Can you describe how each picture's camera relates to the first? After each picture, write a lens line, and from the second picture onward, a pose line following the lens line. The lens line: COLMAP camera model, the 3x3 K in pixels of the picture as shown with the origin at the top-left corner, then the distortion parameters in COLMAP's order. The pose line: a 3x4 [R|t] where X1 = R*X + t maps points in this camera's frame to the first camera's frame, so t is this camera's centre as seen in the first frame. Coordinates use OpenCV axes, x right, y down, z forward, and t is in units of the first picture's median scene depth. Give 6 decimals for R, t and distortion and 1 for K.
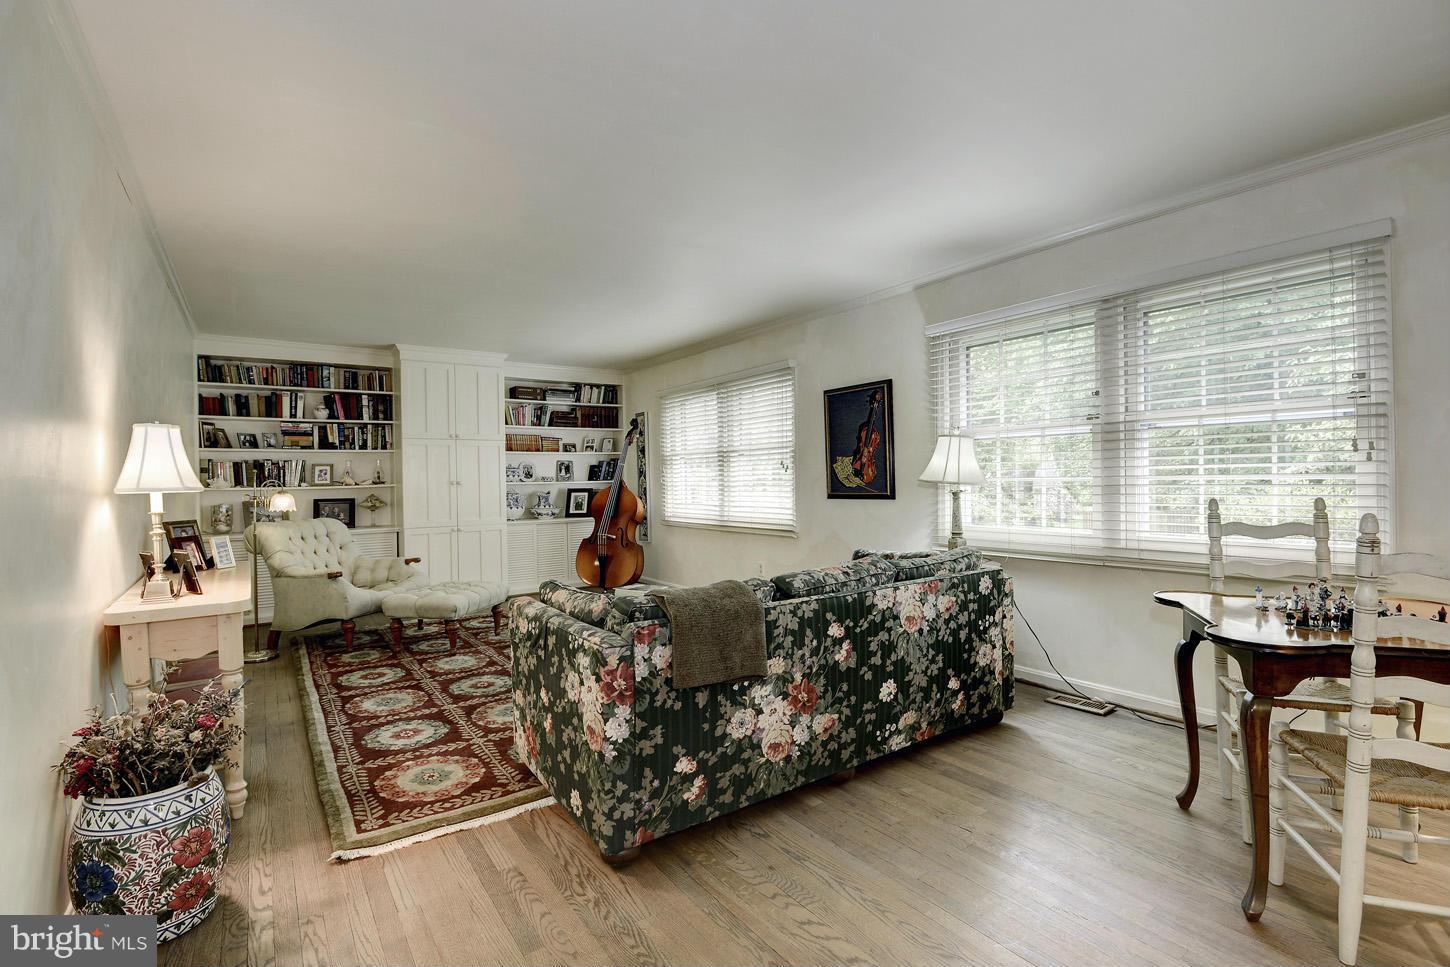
lens RADIAL K [[668.5, 0, 727.6], [0, 668.5, 478.7], [0, 0, 1]] dist [-0.001902, -0.000268]
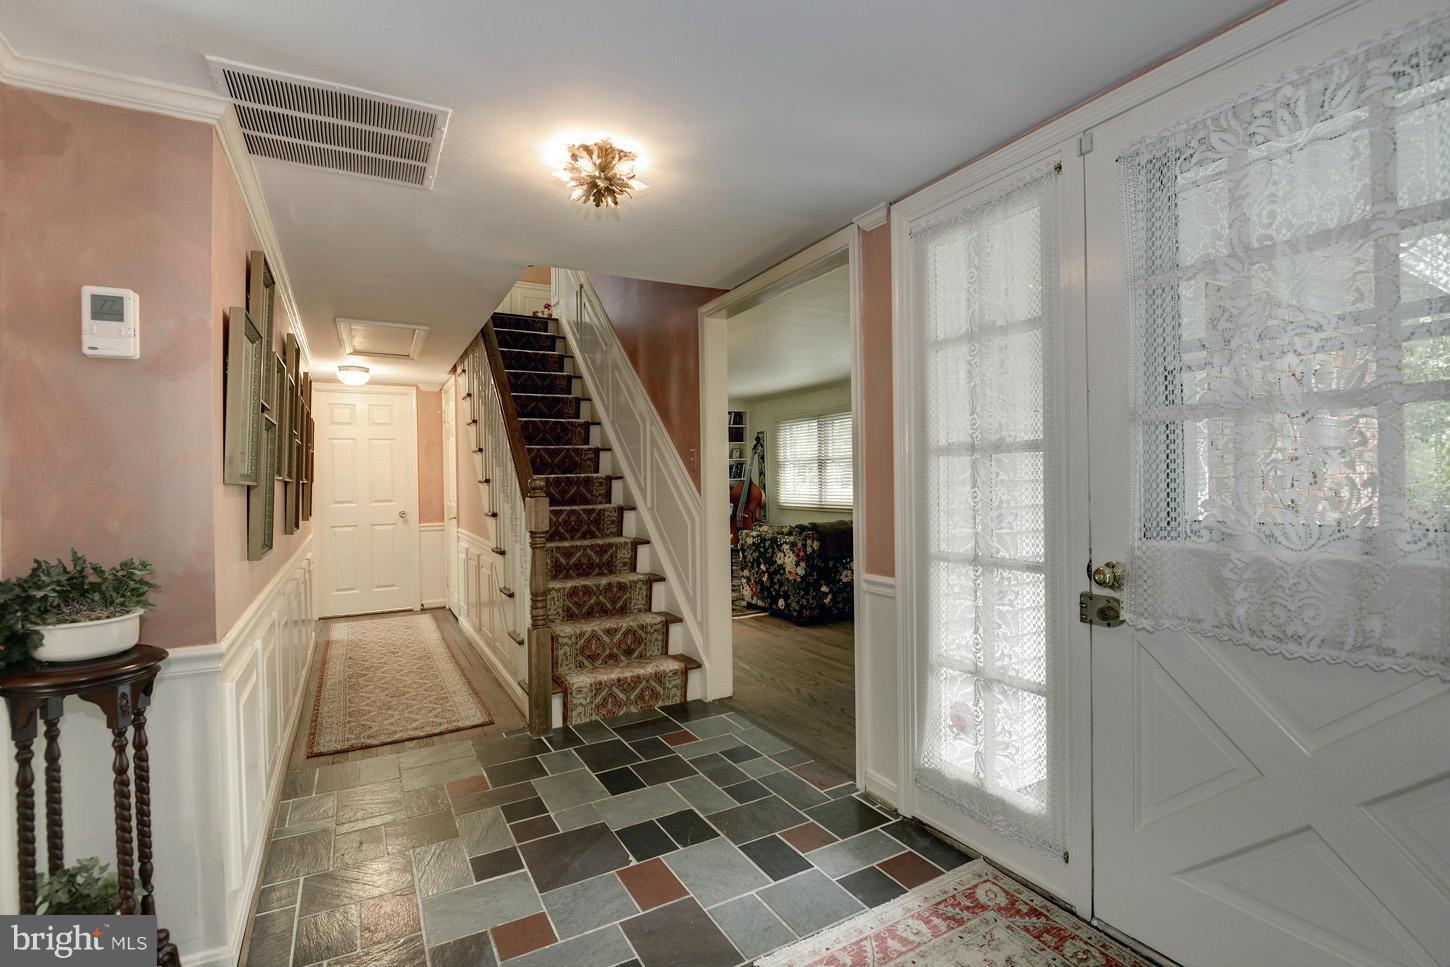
lens RADIAL K [[668.5, 0, 727.6], [0, 668.5, 478.7], [0, 0, 1]] dist [-0.001902, -0.000268]
pose [[0.993949, 0.000522, -0.109845, -0.150580], [-0.000268, 0.999997, 0.002331, -0.000437], [0.109846, -0.002288, 0.993946, -1.570612]]
